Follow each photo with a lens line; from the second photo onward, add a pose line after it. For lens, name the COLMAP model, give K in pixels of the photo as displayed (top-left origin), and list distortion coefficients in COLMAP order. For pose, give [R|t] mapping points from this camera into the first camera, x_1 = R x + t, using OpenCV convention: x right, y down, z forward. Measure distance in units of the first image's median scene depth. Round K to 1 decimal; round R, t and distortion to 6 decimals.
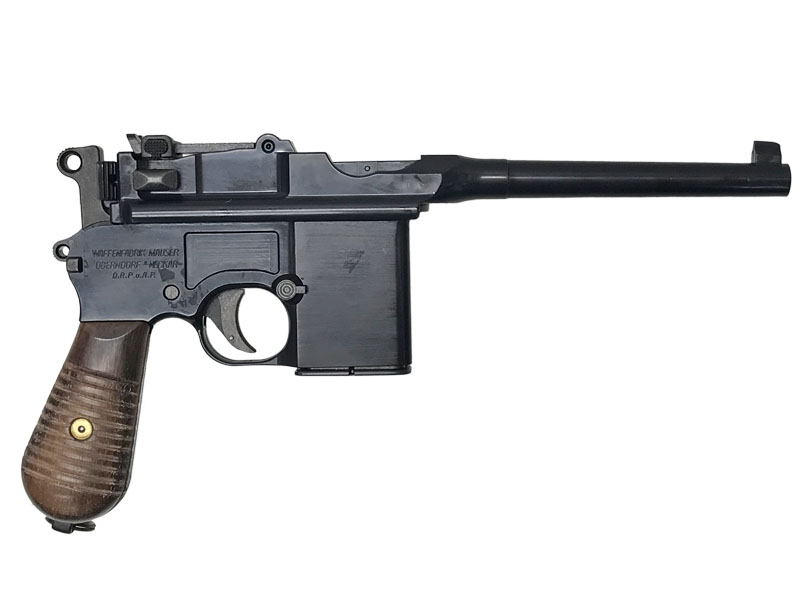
lens RADIAL K [[1295.9, 0, 400.0], [0, 1295.9, 300.0], [0, 0, 1]] dist [-0.016844, -0.071260]
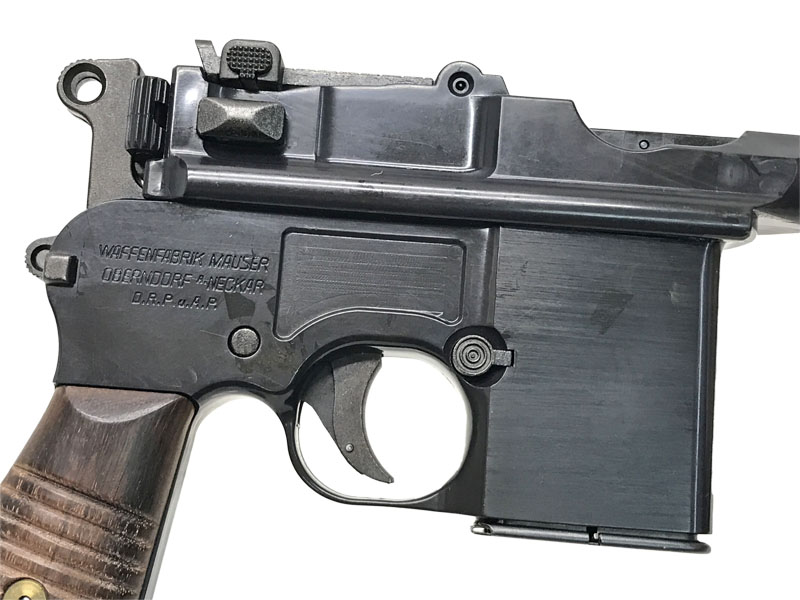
lens RADIAL K [[1295.9, 0, 400.0], [0, 1295.9, 300.0], [0, 0, 1]] dist [-0.016844, -0.071260]
pose [[0.995784, 0.089920, -0.018112, -0.108618], [-0.091710, 0.972328, -0.214866, 0.081507], [-0.001710, 0.215621, 0.976476, 0.505381]]
